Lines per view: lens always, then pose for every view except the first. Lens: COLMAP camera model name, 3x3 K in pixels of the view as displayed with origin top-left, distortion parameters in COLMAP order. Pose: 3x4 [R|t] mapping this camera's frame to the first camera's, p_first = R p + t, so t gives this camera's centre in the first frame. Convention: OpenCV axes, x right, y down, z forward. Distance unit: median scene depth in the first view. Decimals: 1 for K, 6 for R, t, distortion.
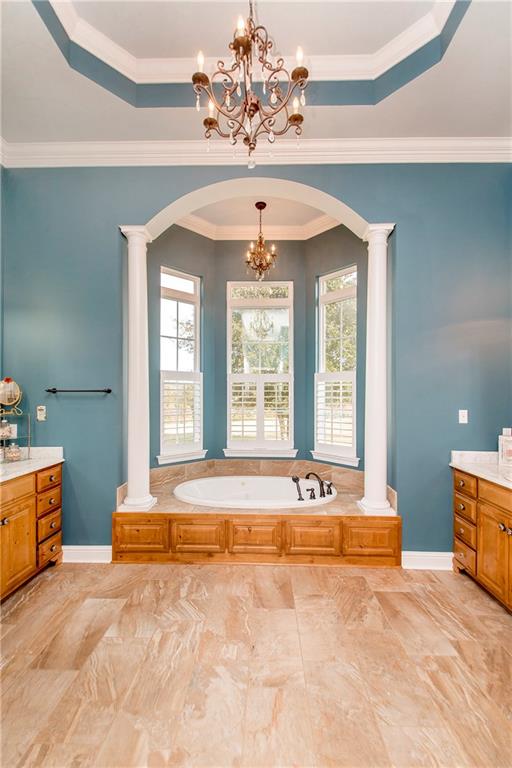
lens RADIAL K [[321.6, 0, 262.6], [0, 321.6, 391.9], [0, 0, 1]] dist [0.011110, -0.002149]
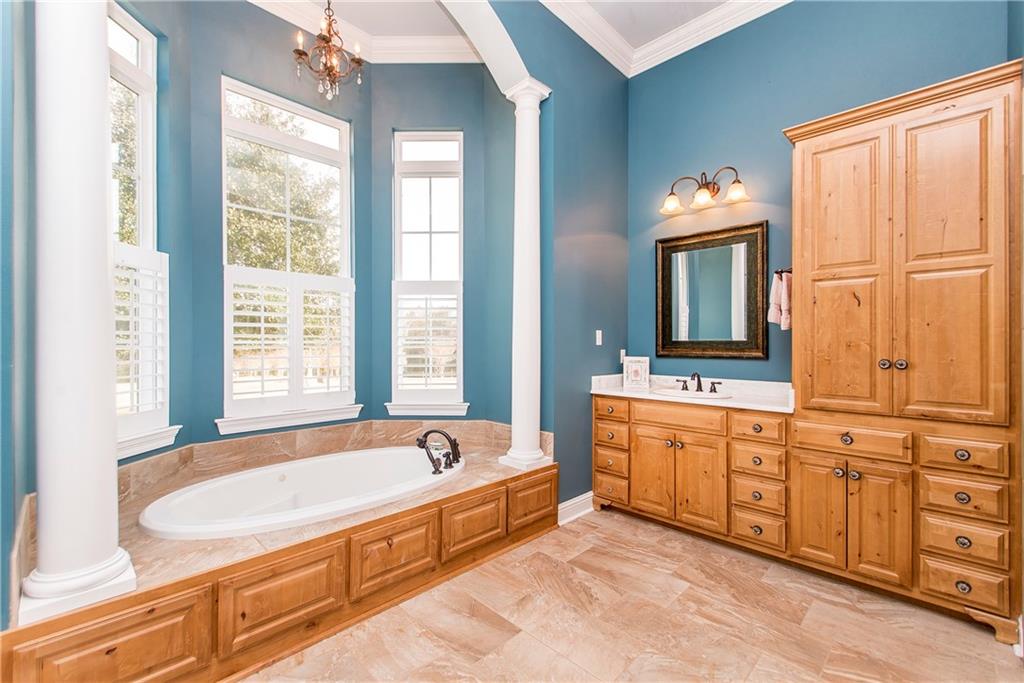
lens RADIAL K [[428.7, 0, 513.8], [0, 428.7, 341.1], [0, 0, 1]] dist [0.011110, -0.002149]
pose [[0.699079, -0.005181, 0.715025, -0.408129], [-0.003043, 0.999943, 0.010220, 0.076070], [-0.715038, -0.009320, 0.699024, 0.340241]]
